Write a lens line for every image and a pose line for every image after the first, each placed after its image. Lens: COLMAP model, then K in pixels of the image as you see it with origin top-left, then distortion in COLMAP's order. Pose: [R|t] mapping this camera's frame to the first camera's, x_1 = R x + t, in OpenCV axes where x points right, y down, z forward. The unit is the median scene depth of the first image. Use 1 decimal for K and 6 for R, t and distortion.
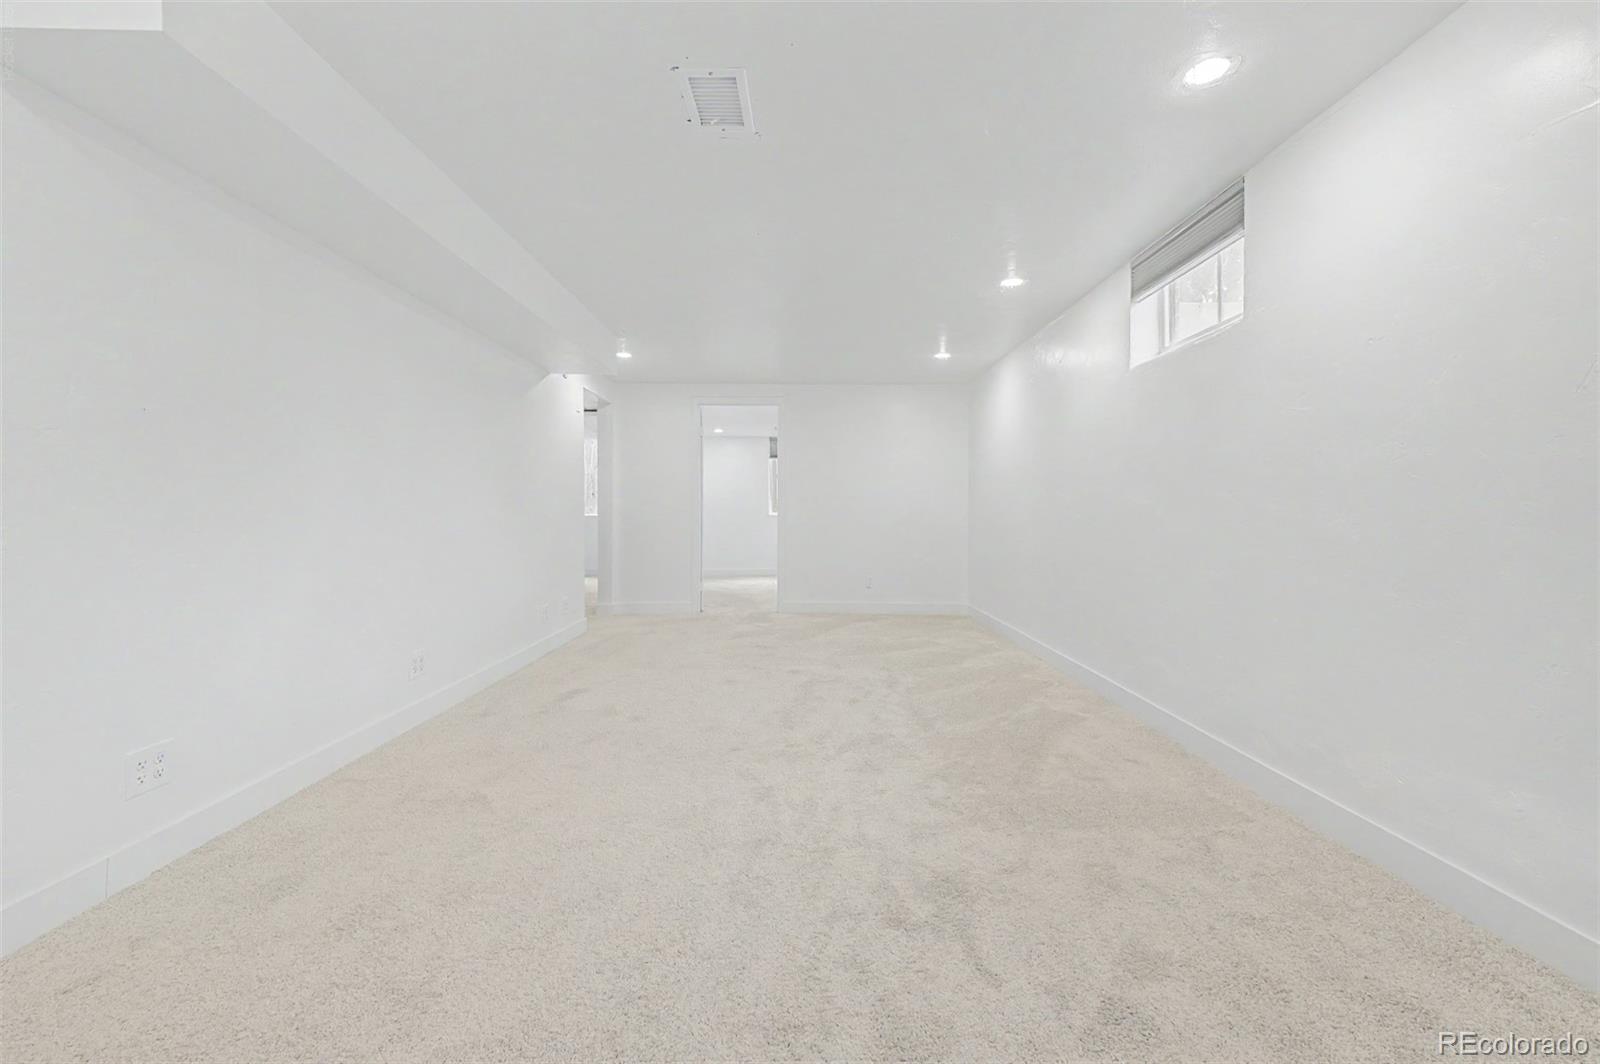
lens RADIAL K [[647.9, 0, 800.0], [0, 647.9, 532.0], [0, 0, 1]] dist [0.000384, -0.000009]
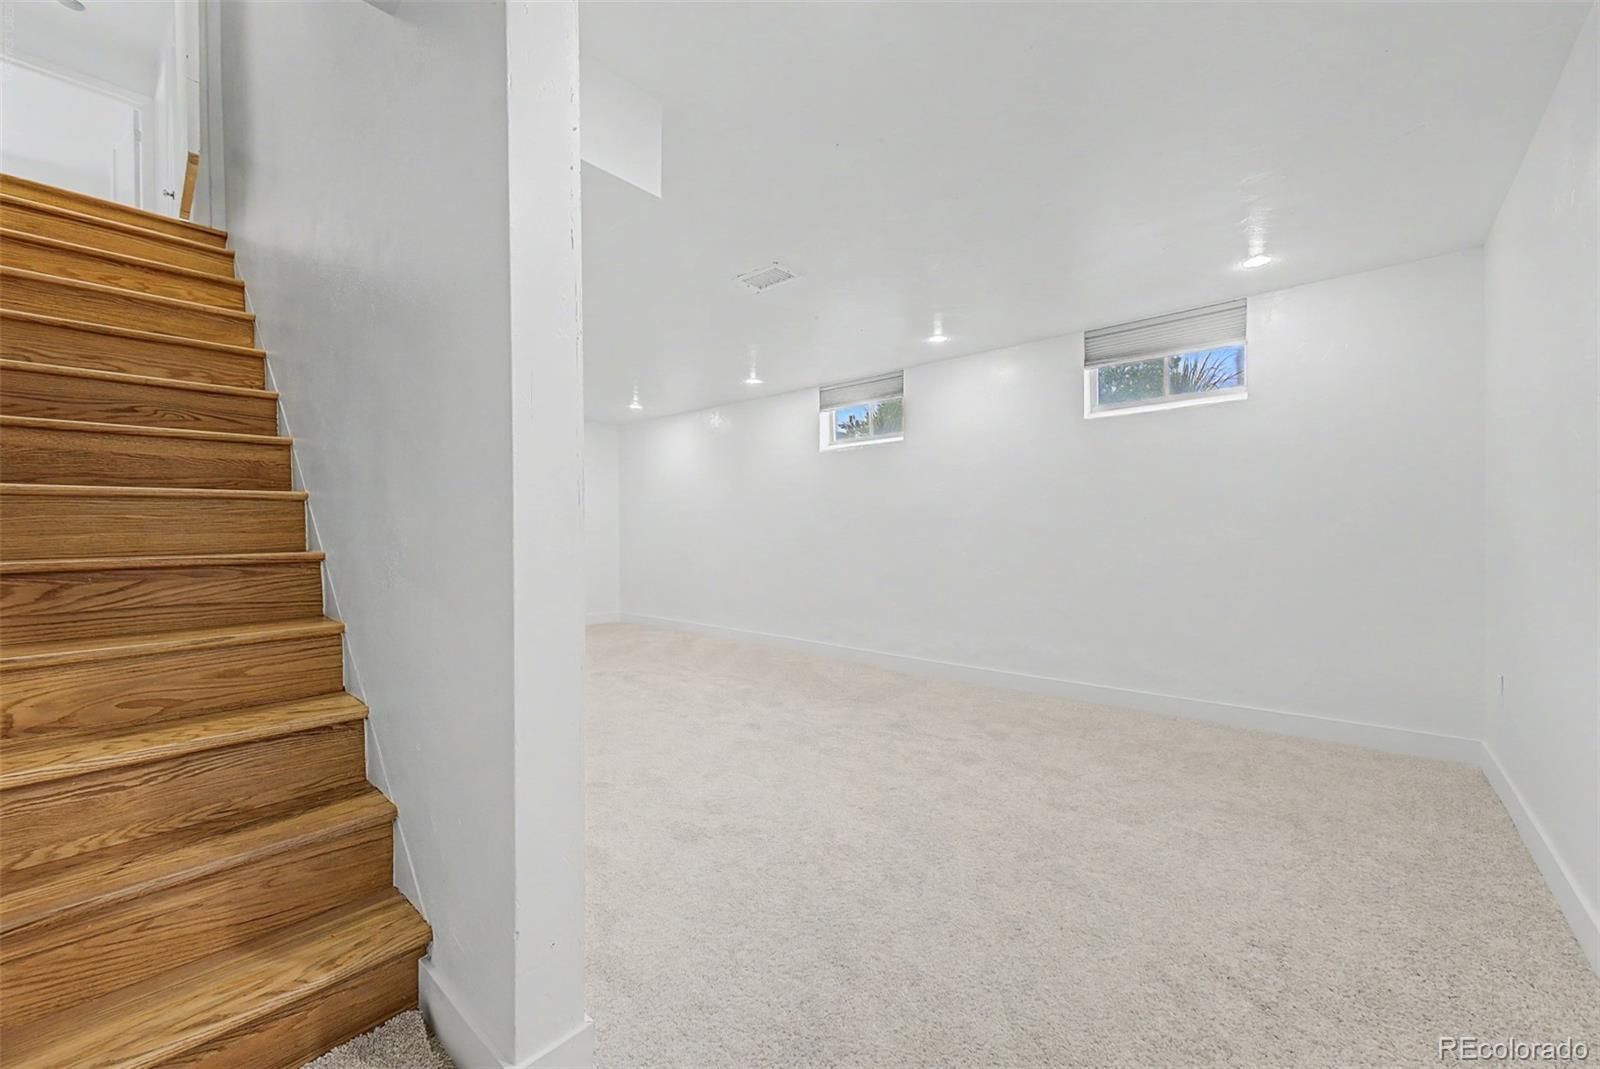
lens RADIAL K [[647.9, 0, 800.0], [0, 647.9, 534.5], [0, 0, 1]] dist [0.000384, -0.000009]
pose [[0.646577, 0.009043, 0.762796, -1.458690], [0.015254, 0.999577, -0.024780, 0.013210], [-0.762697, 0.027658, 0.646165, -0.059902]]
